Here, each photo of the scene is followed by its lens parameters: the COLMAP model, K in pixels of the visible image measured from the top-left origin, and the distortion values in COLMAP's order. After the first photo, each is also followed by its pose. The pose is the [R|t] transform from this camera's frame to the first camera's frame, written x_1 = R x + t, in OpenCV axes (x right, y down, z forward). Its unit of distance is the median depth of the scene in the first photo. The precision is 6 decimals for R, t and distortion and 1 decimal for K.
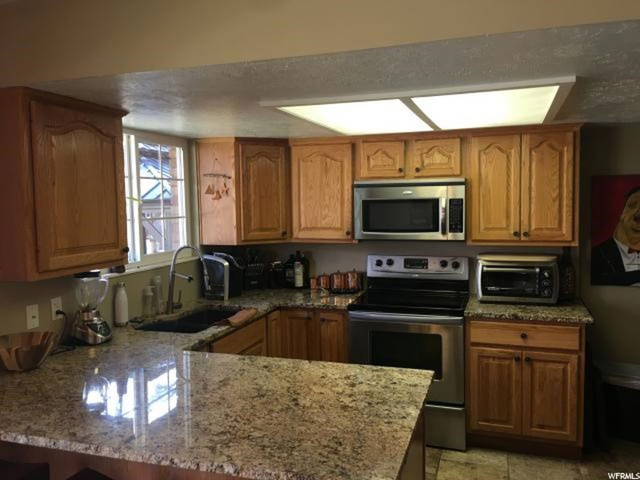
lens RADIAL K [[546.1, 0, 320.0], [0, 546.1, 240.0], [0, 0, 1]] dist [0.068345, -0.065433]
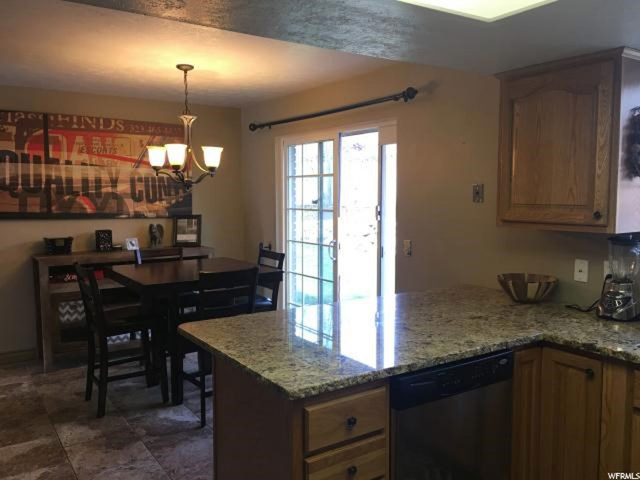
lens RADIAL K [[546.1, 0, 320.0], [0, 546.1, 240.0], [0, 0, 1]] dist [0.068345, -0.065433]
pose [[-0.615713, 0.084100, -0.783470, 0.444089], [-0.043524, 0.989140, 0.140381, -0.034600], [0.786768, 0.120534, -0.605366, 0.882256]]
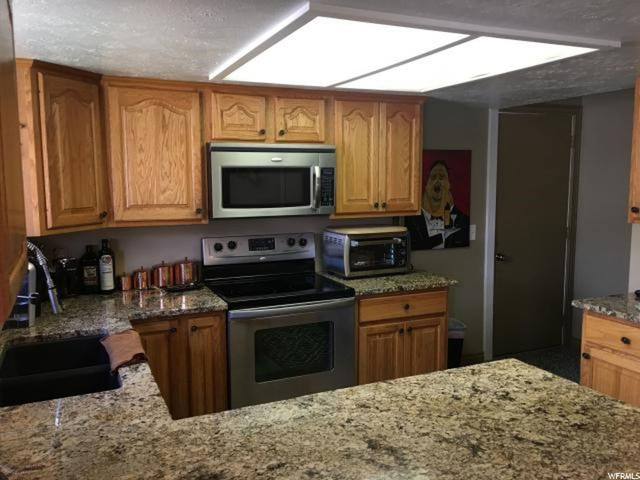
lens RADIAL K [[546.1, 0, 320.0], [0, 546.1, 240.0], [0, 0, 1]] dist [0.068345, -0.065433]
pose [[0.736176, -0.070394, 0.673119, -0.368625], [0.044116, 0.997452, 0.056063, -0.008150], [-0.675351, -0.011577, 0.737406, 0.344108]]
